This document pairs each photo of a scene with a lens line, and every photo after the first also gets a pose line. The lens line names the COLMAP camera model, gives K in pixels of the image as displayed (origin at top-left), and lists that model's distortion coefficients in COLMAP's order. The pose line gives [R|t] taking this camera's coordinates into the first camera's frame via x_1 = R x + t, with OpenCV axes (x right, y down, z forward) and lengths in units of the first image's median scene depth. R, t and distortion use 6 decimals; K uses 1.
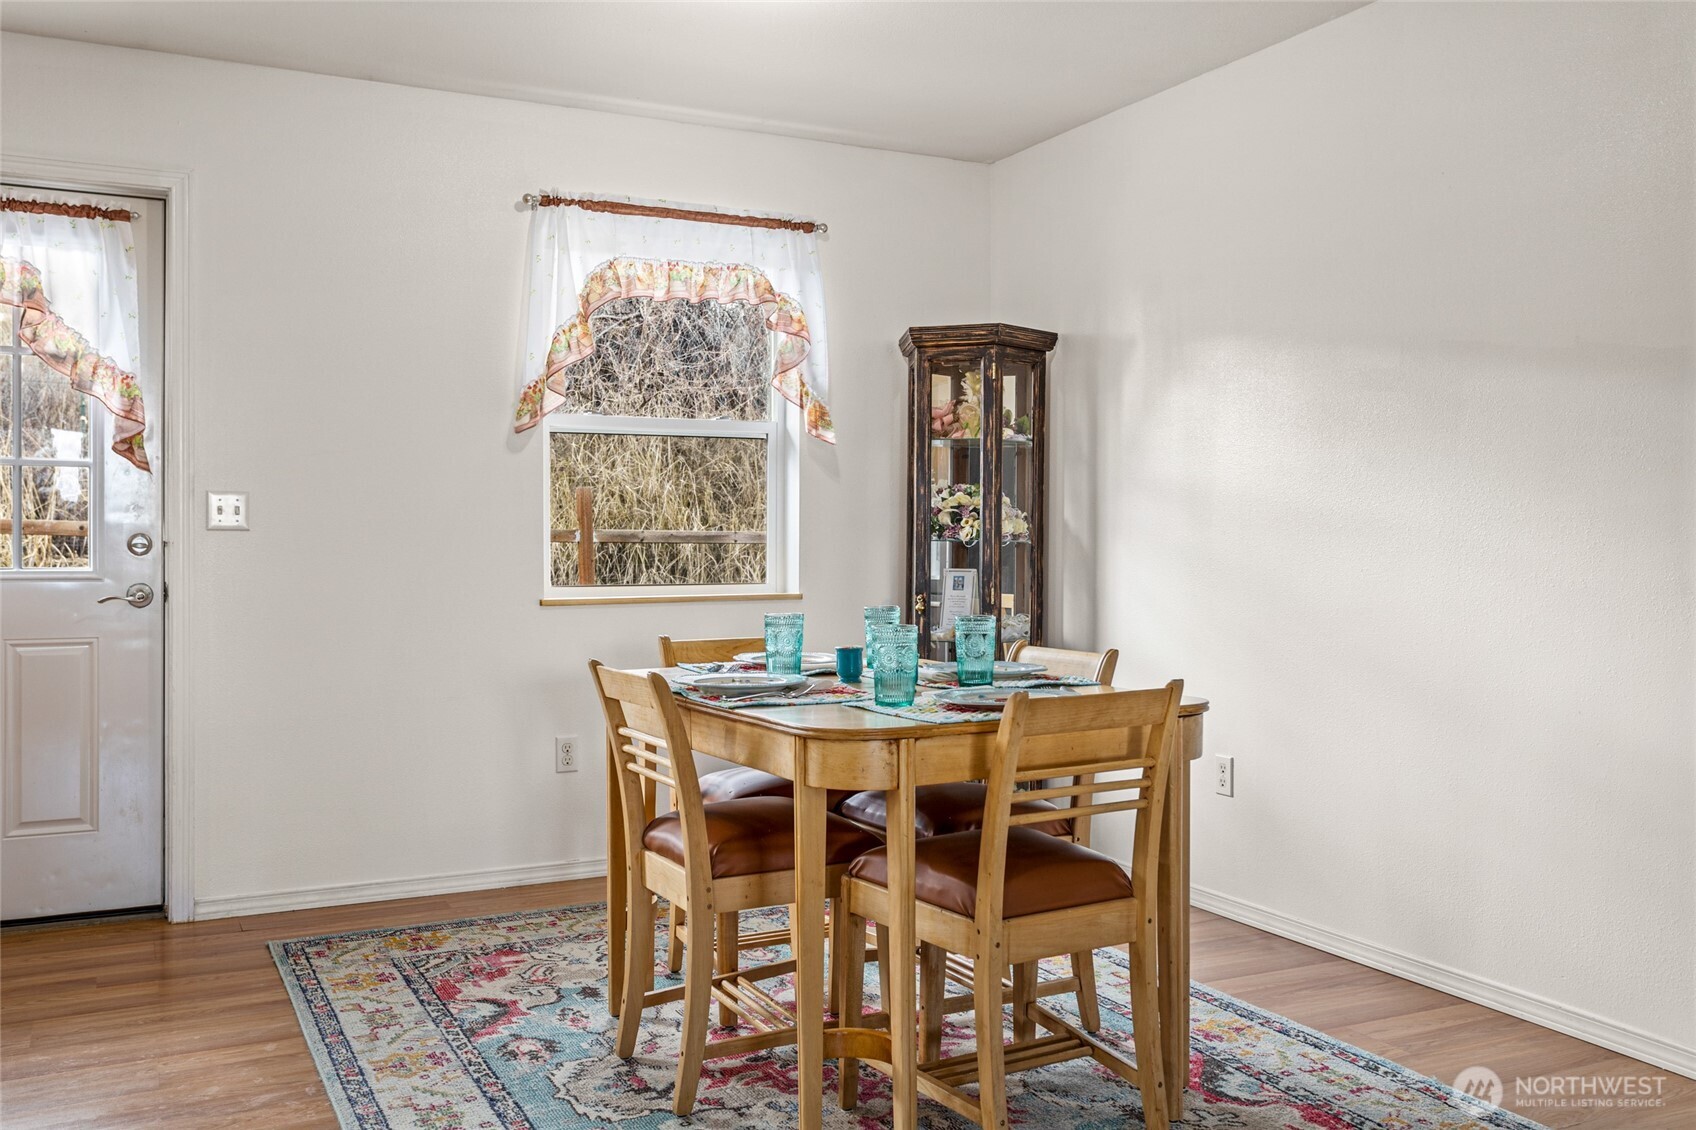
lens RADIAL K [[1459.0, 0, 849.7], [0, 1459.0, 564.7], [0, 0, 1]] dist [-0.005781, 0.000194]
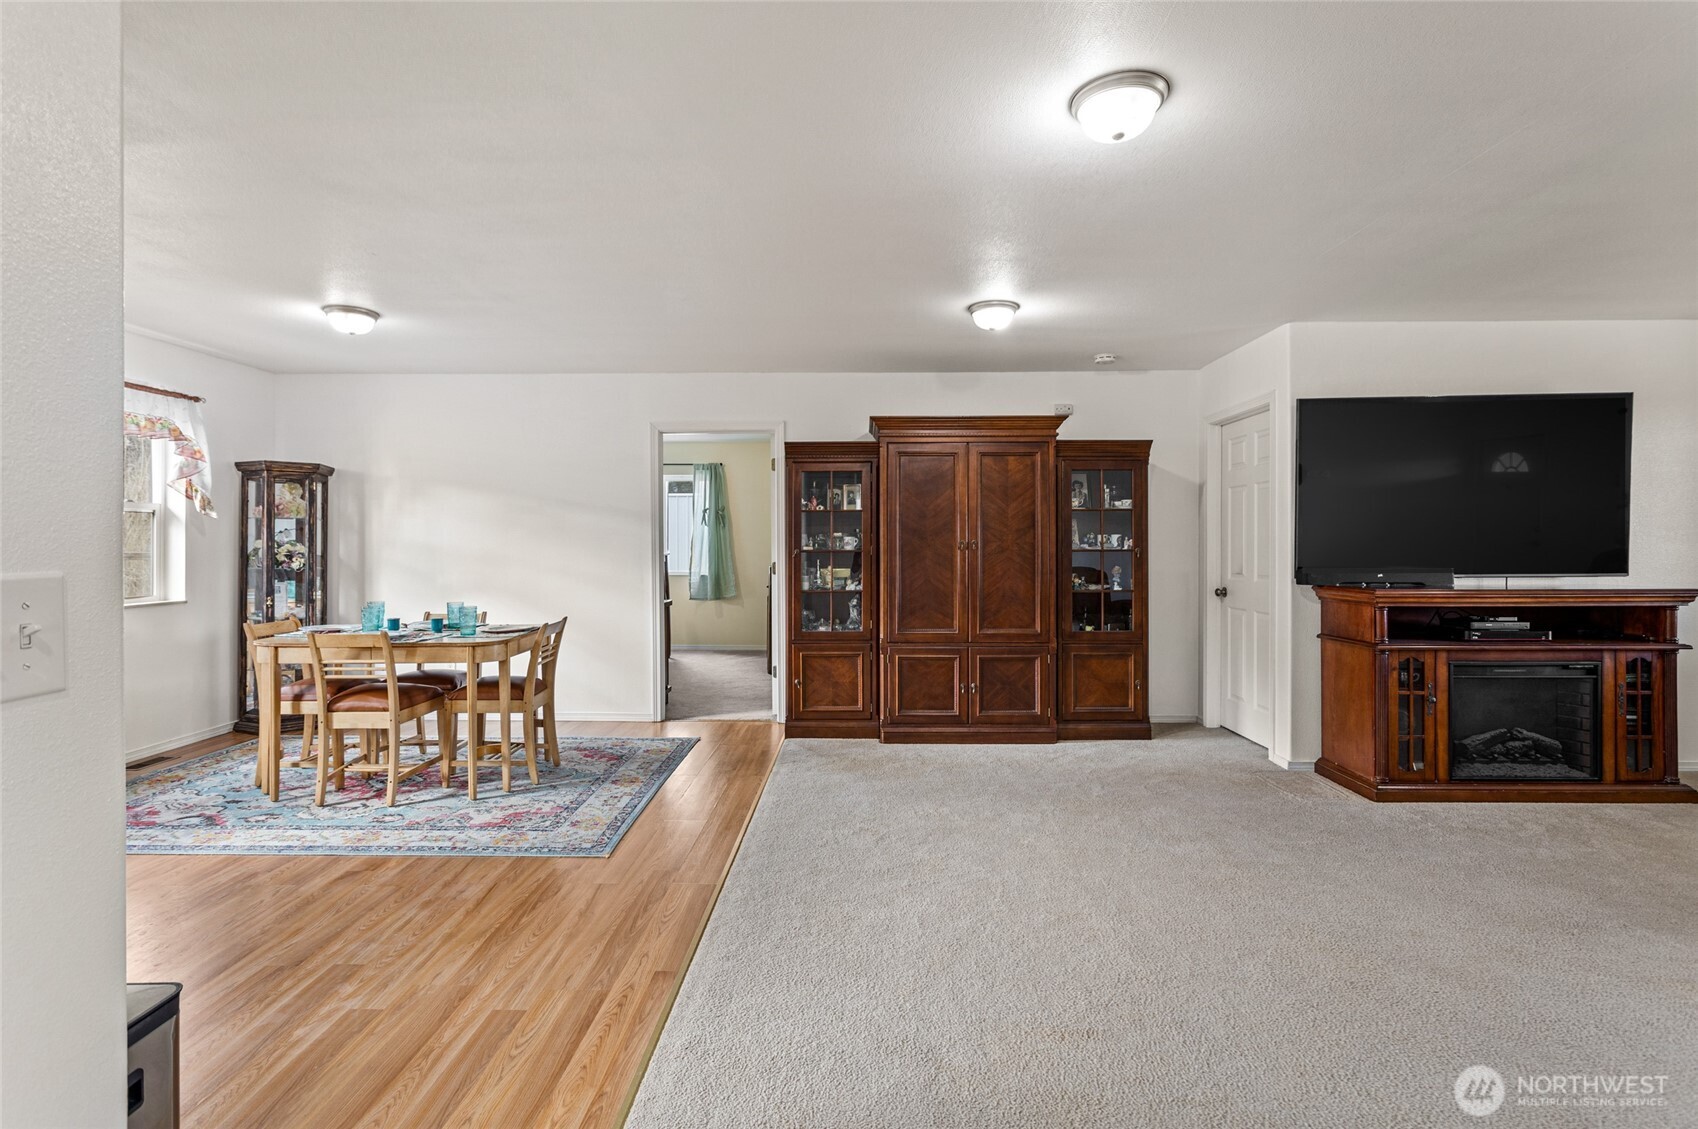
lens RADIAL K [[840.7, 0, 849.6], [0, 840.7, 552.2], [0, 0, 1]] dist [0.061008, 0.000616]
pose [[0.467645, -0.005649, 0.883898, -0.616691], [0.008978, 0.999958, 0.001641, -0.034265], [-0.883871, 0.007168, 0.467676, -0.236325]]
